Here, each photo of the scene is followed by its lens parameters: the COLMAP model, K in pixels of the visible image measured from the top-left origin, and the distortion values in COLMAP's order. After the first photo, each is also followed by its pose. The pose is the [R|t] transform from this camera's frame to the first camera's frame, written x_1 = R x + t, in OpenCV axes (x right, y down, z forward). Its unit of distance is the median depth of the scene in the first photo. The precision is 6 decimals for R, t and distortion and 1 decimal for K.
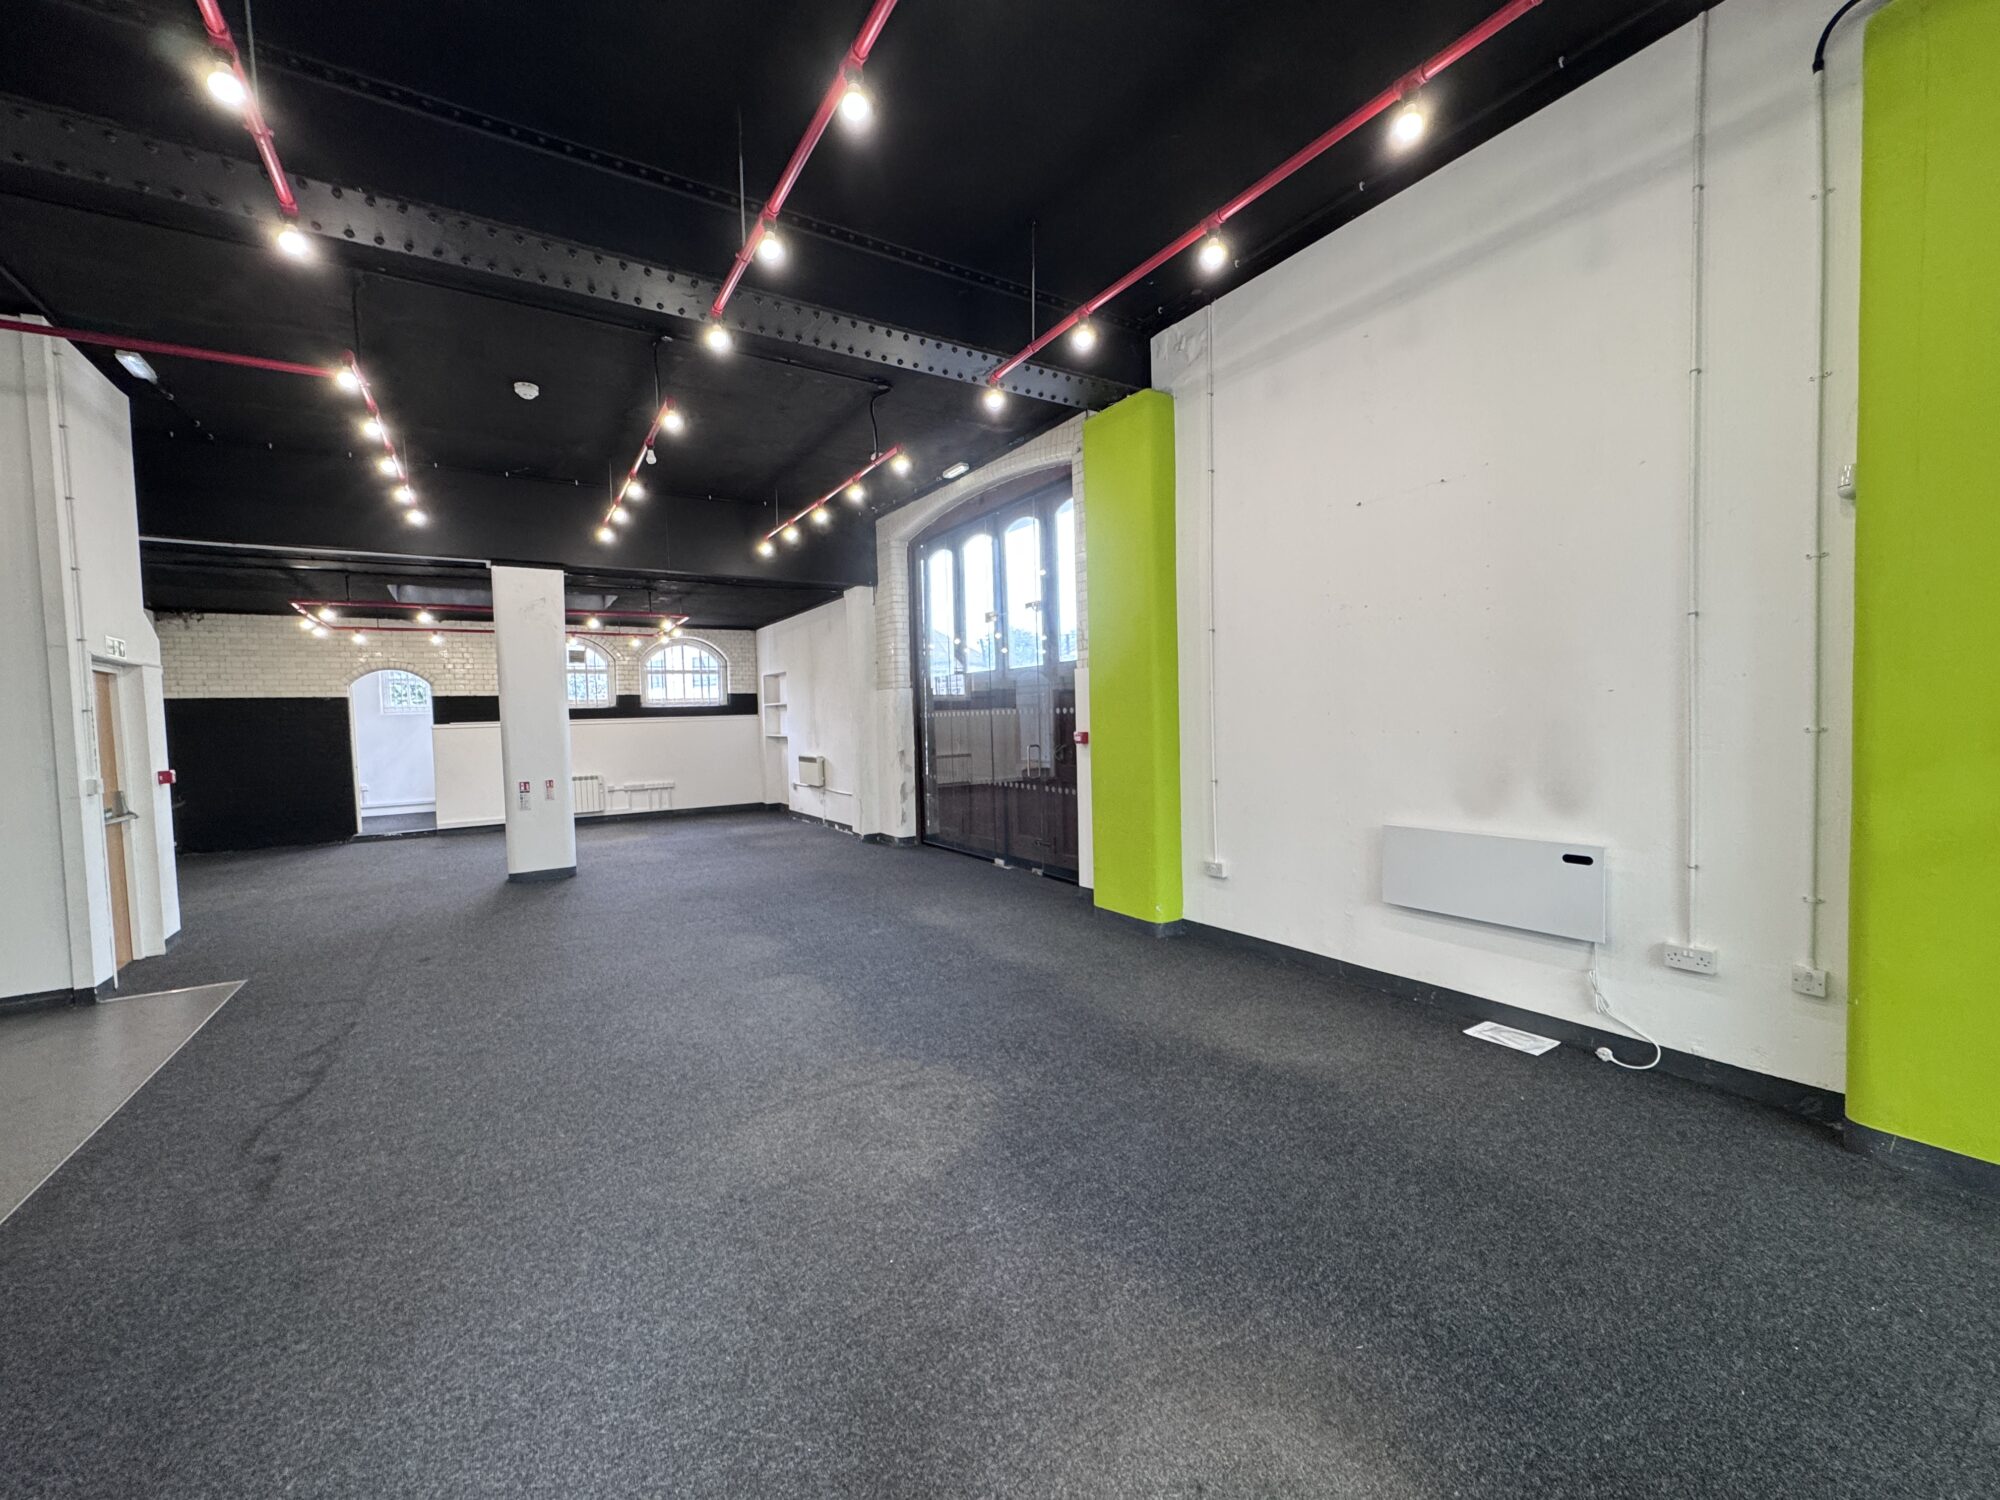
lens RADIAL K [[791.9, 0, 997.7], [0, 791.9, 748.3], [0, 0, 1]] dist [-0.004298, 0.000966]
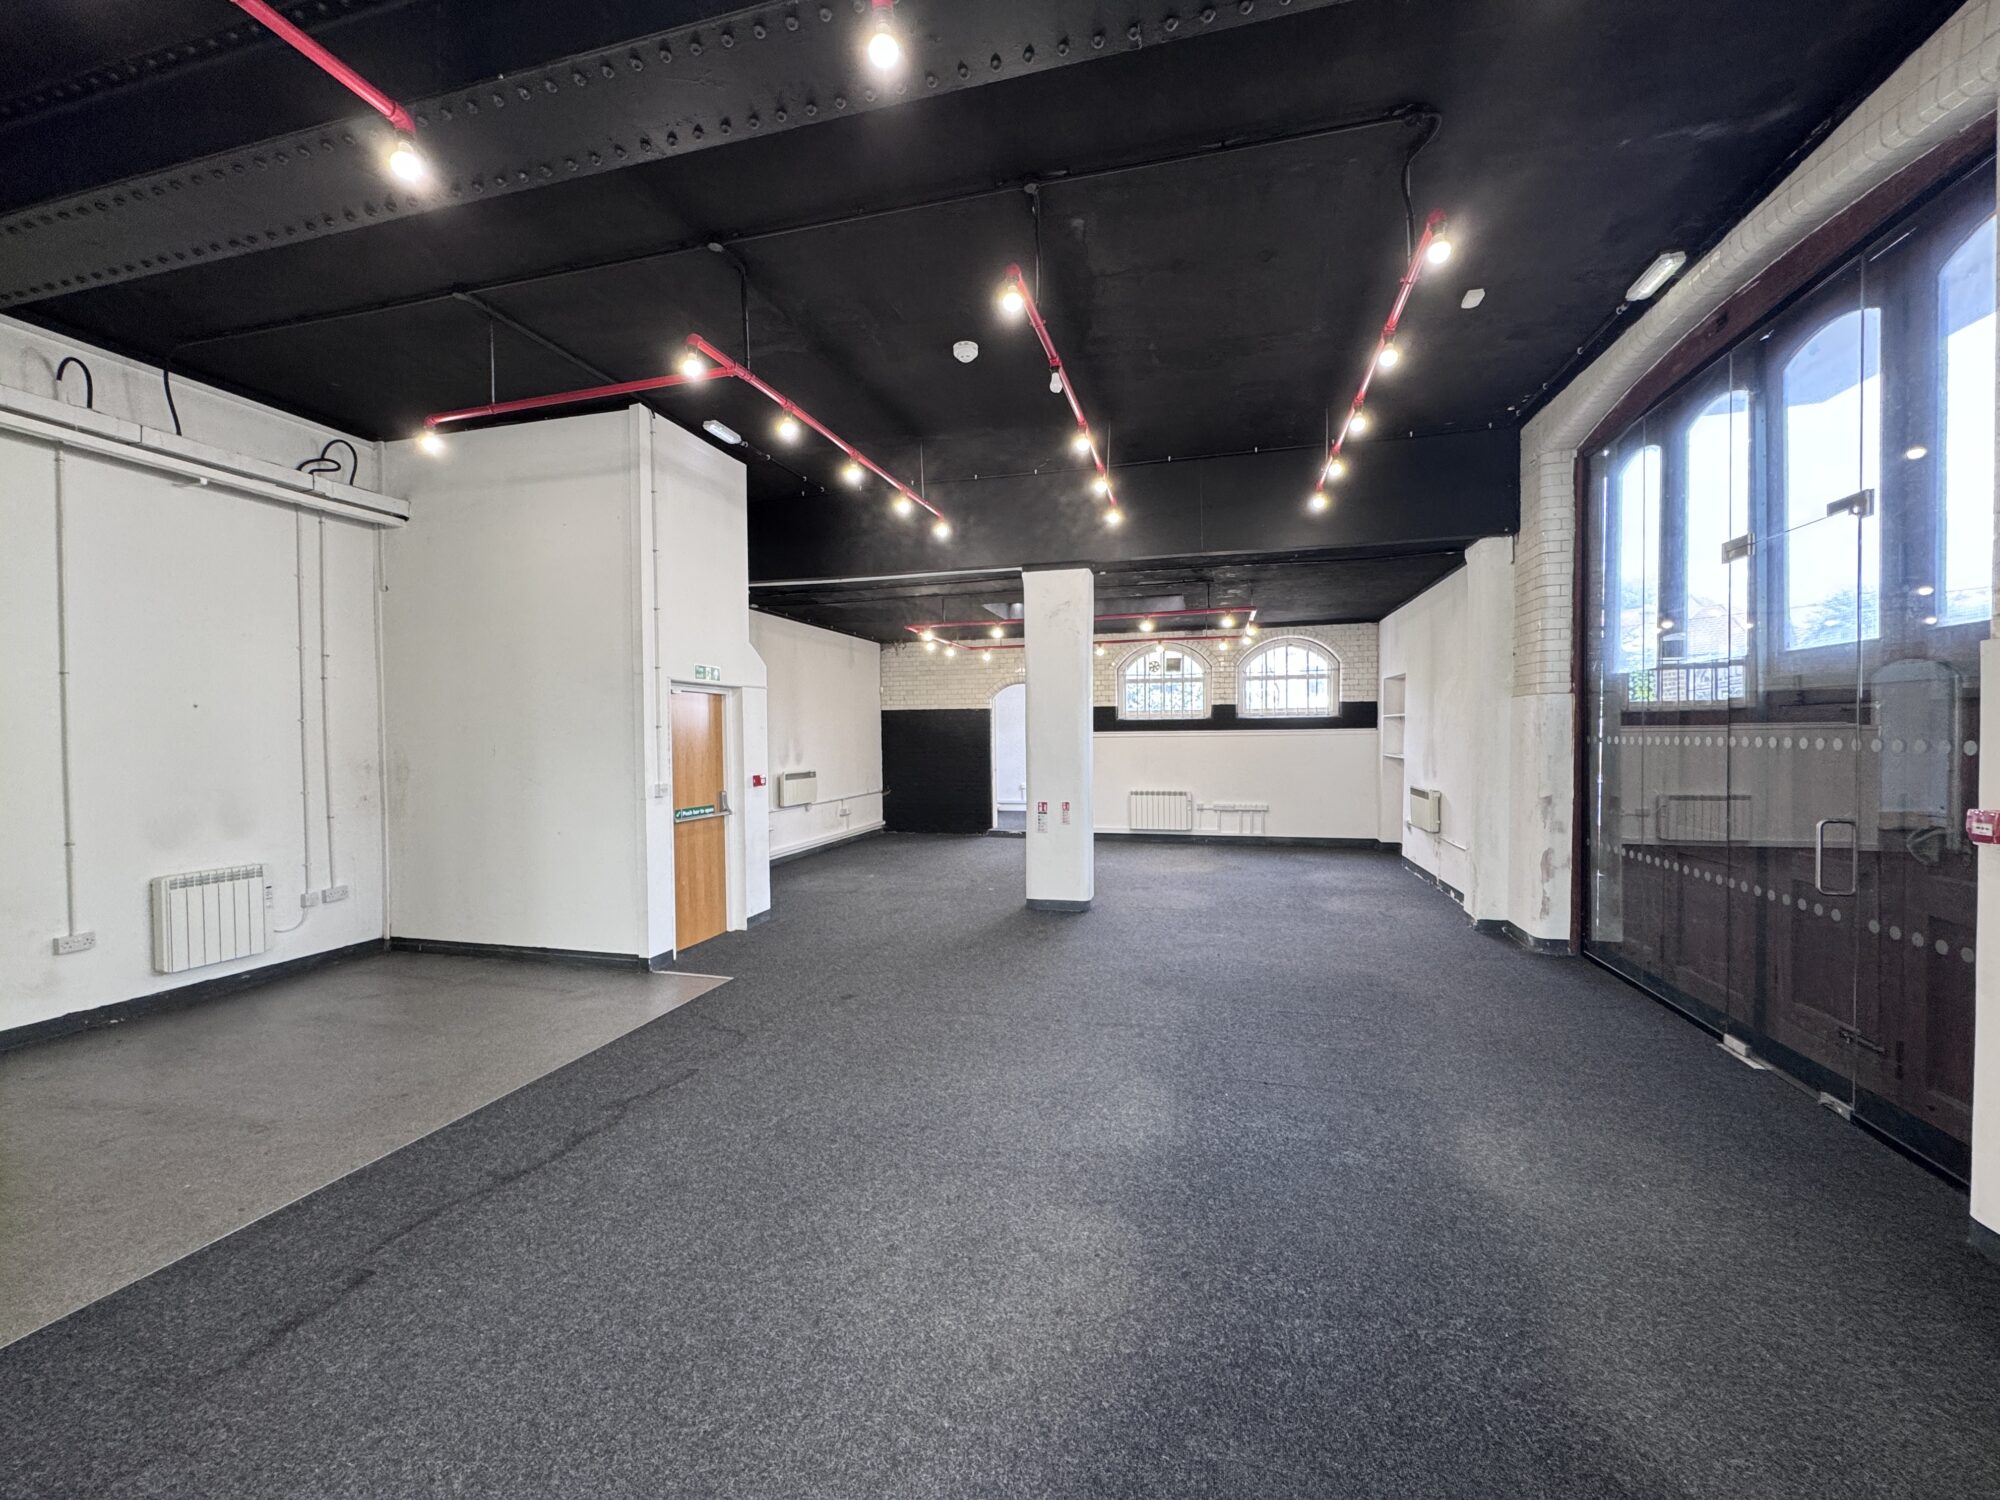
lens RADIAL K [[791.9, 0, 1000.2], [0, 791.9, 751.5], [0, 0, 1]] dist [-0.004298, 0.000966]
pose [[0.675375, 0.037990, -0.736495, 0.047553], [-0.039910, 0.999092, 0.014937, -0.027676], [0.736394, 0.019306, 0.676278, 0.321543]]
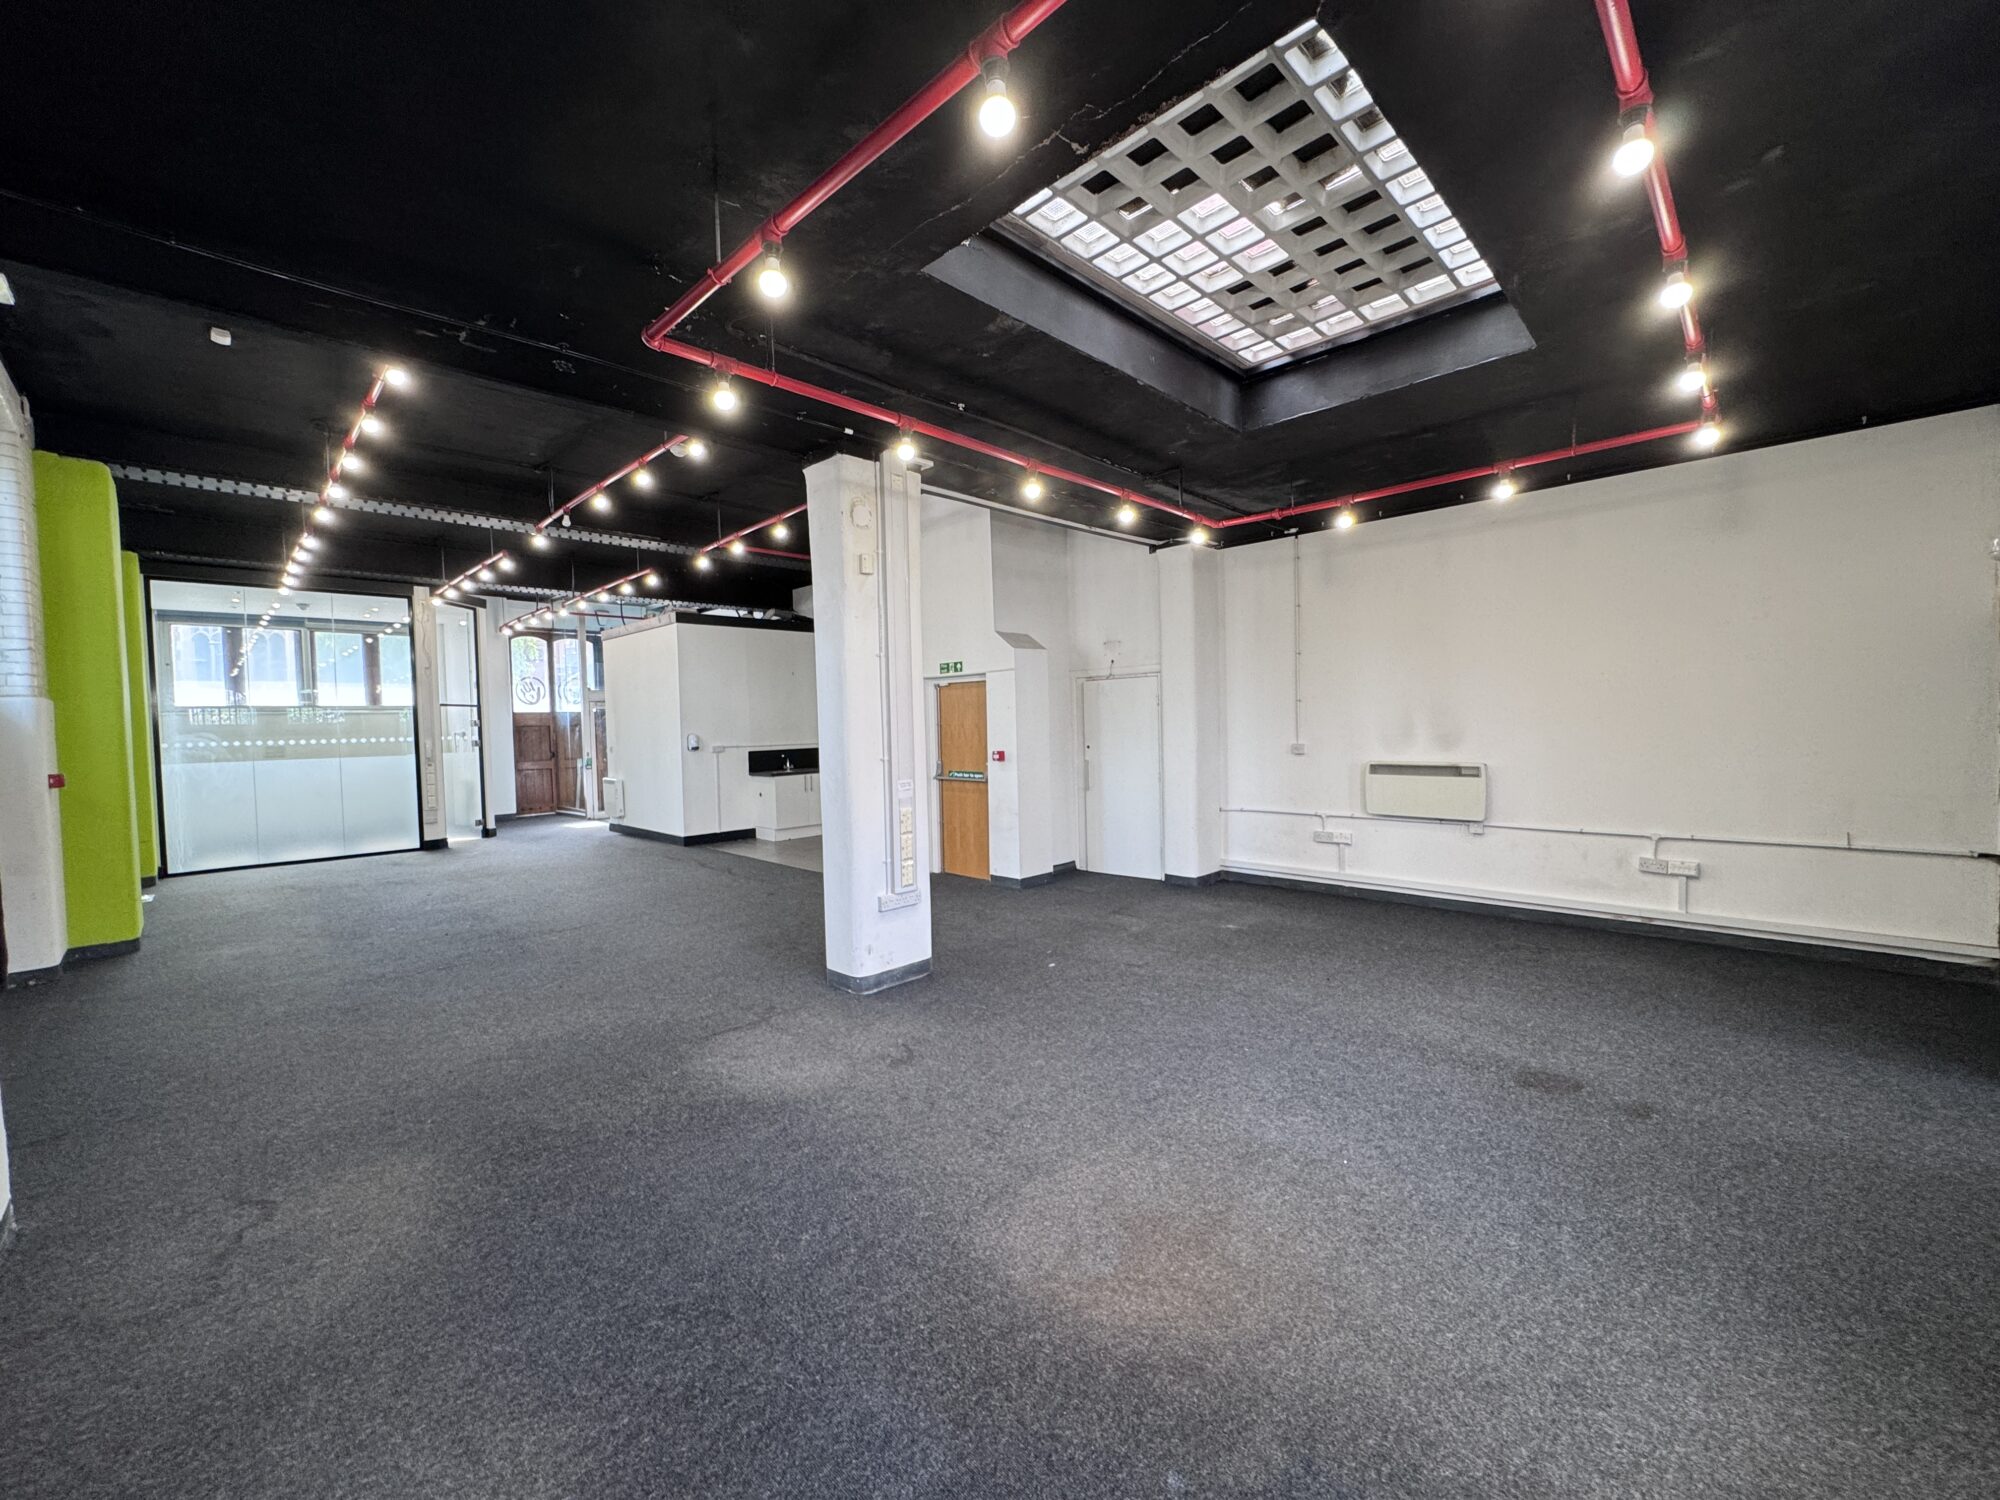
lens RADIAL K [[791.9, 0, 1000.7], [0, 791.9, 749.7], [0, 0, 1]] dist [-0.004298, 0.000966]
pose [[-0.973270, 0.056181, -0.222686, -0.535341], [0.040014, 0.996269, 0.076462, -0.051175], [0.226151, 0.065508, -0.971887, 1.583548]]
